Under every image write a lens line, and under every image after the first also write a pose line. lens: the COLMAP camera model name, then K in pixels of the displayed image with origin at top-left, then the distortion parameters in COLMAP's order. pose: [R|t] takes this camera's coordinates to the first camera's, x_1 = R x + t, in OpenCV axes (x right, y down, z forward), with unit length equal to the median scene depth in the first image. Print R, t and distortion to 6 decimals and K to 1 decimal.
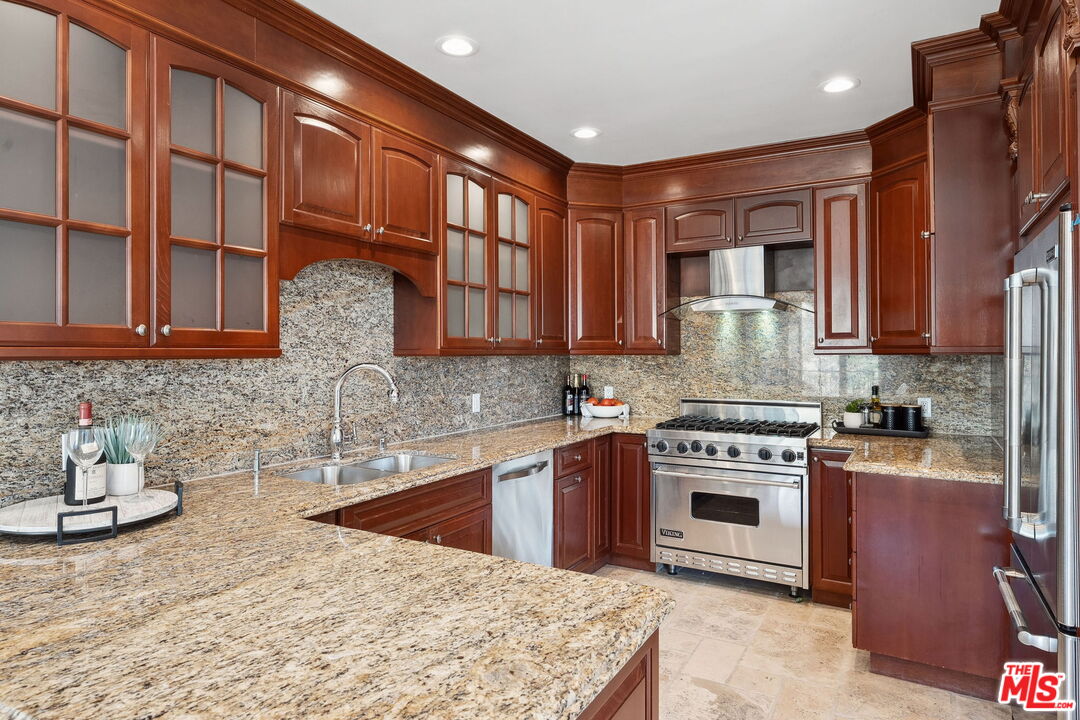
lens RADIAL K [[641.8, 0, 536.6], [0, 641.8, 348.2], [0, 0, 1]] dist [0.003120, -0.002300]
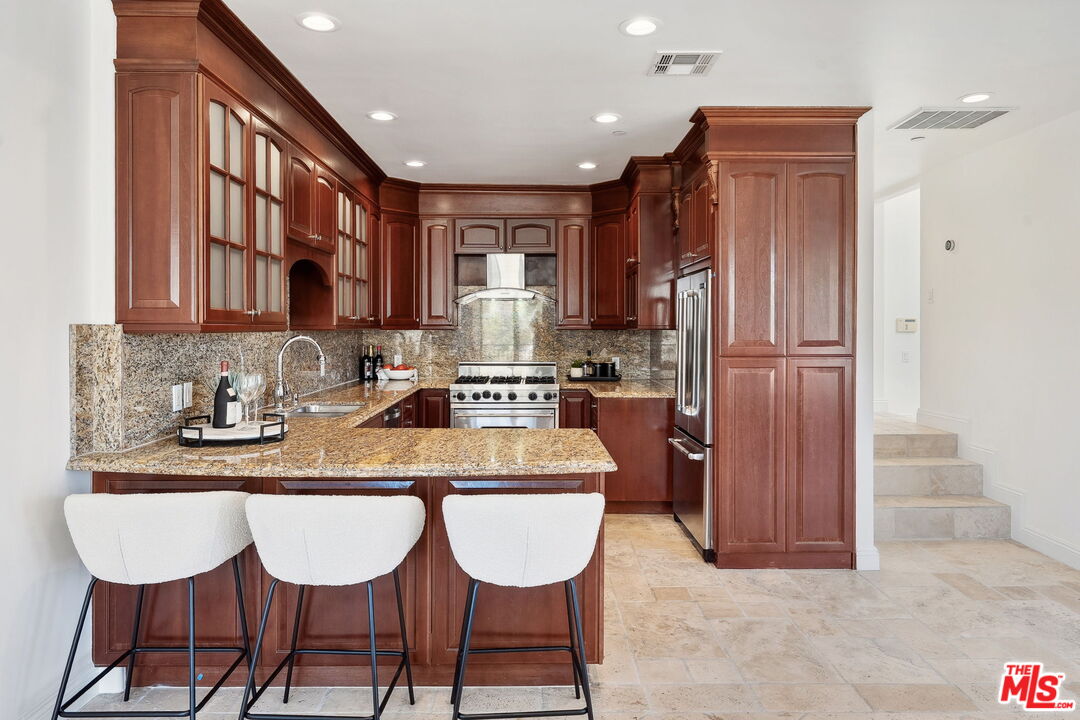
lens RADIAL K [[693.0, 0, 546.2], [0, 693.0, 333.3], [0, 0, 1]] dist [0.000297, 0.001677]
pose [[0.853919, -0.000887, 0.520406, -0.475277], [-0.007214, 0.999882, 0.013540, -0.003890], [-0.520357, -0.015316, 0.853812, -0.406765]]
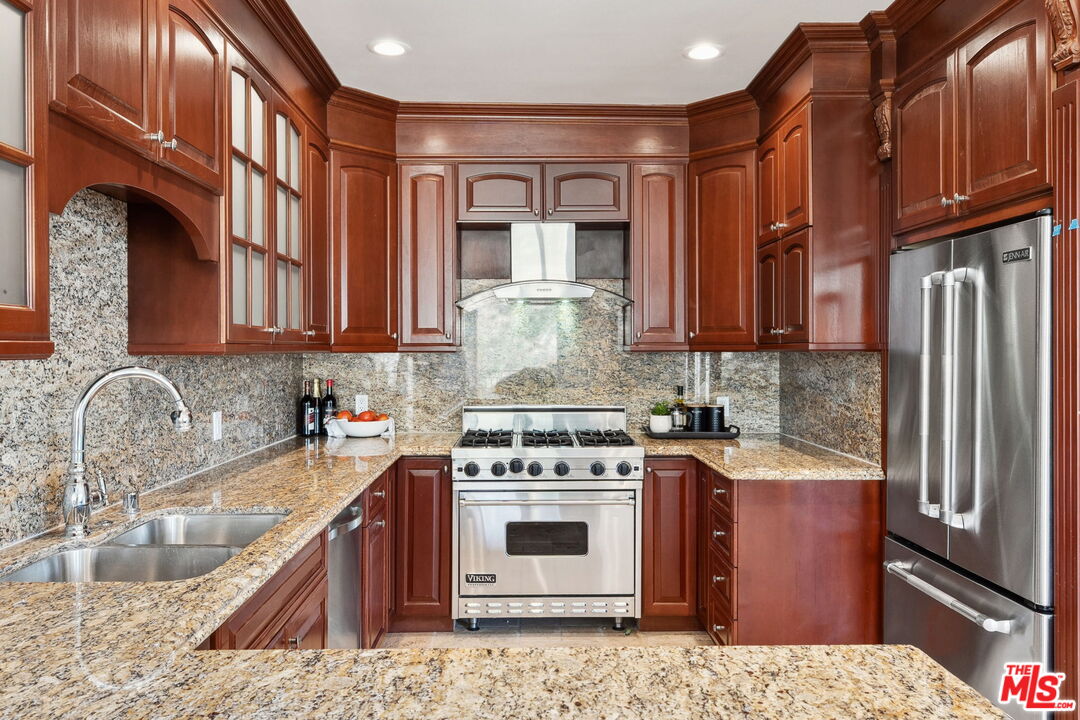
lens RADIAL K [[791.0, 0, 543.2], [0, 791.0, 353.2], [0, 0, 1]] dist [-0.002543, 0.001490]
pose [[0.850930, -0.001912, 0.525275, -0.266136], [-0.004101, 0.999939, 0.010282, 0.001444], [-0.525263, -0.010904, 0.850870, 0.152860]]
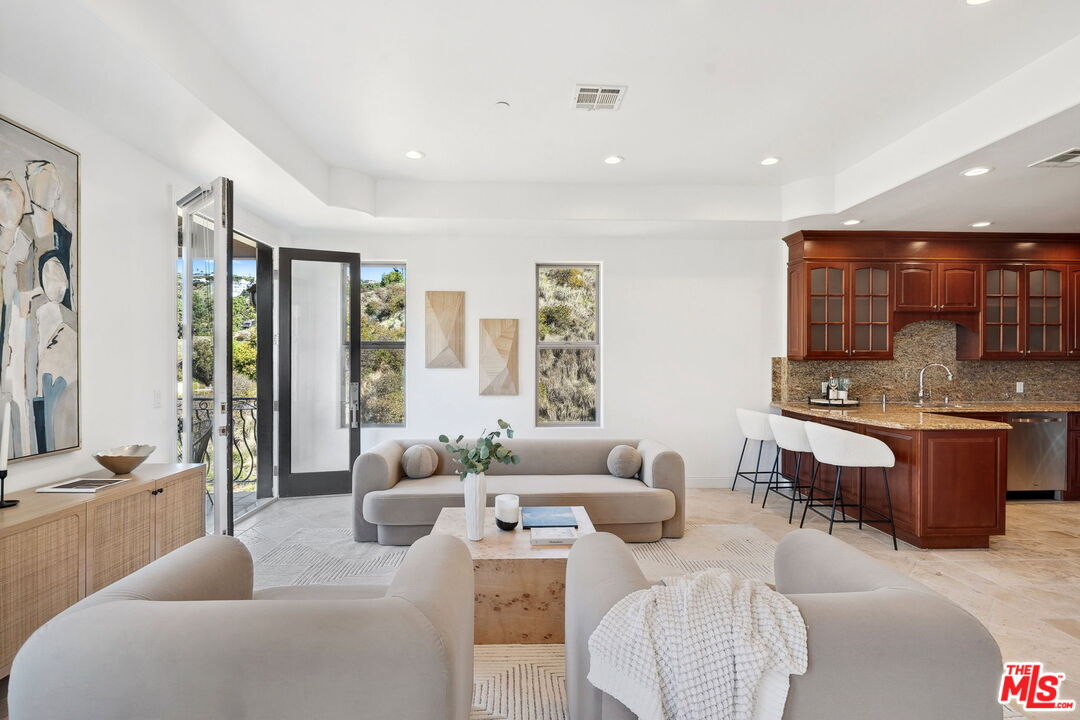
lens RADIAL K [[529.2, 0, 535.0], [0, 529.2, 367.0], [0, 0, 1]] dist [0.002454, -0.001928]
pose [[0.542960, 0.009756, -0.839702, 0.461849], [0.004148, 0.999889, 0.014299, 0.003063], [0.839748, -0.011247, 0.542860, -1.047714]]
